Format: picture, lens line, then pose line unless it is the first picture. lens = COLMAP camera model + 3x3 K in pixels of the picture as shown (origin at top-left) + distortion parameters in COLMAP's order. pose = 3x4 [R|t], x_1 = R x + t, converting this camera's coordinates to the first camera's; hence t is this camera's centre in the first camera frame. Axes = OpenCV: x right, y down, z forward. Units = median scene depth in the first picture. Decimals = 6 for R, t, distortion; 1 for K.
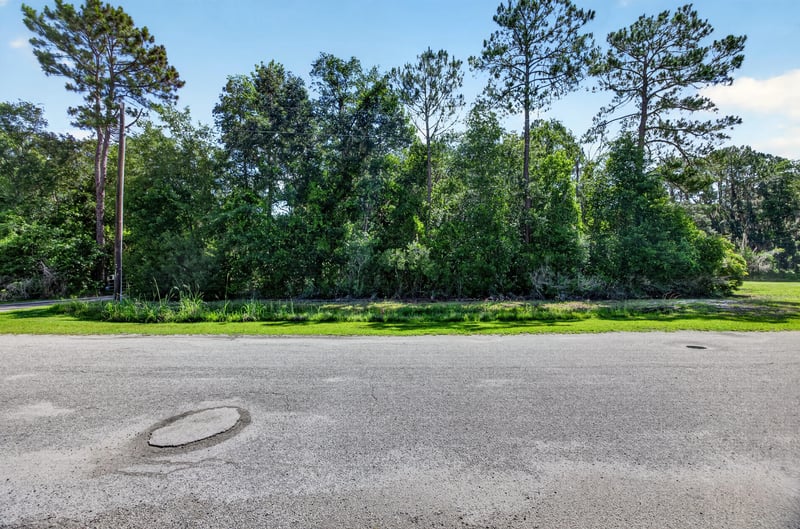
lens RADIAL K [[301.8, 0, 401.2], [0, 301.8, 259.7], [0, 0, 1]] dist [-0.027677, 0.011243]
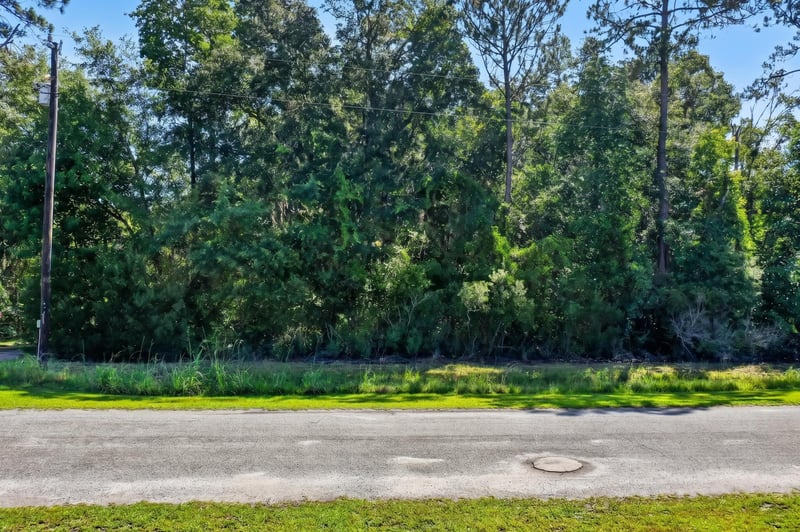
lens RADIAL K [[599.6, 0, 400.0], [0, 599.6, 266.0], [0, 0, 1]] dist [-0.003848, -0.012013]
pose [[0.998493, 0.013353, 0.053227, -0.226716], [-0.013039, 0.999895, -0.006248, -0.054027], [-0.053305, 0.005545, 0.998563, -0.258945]]
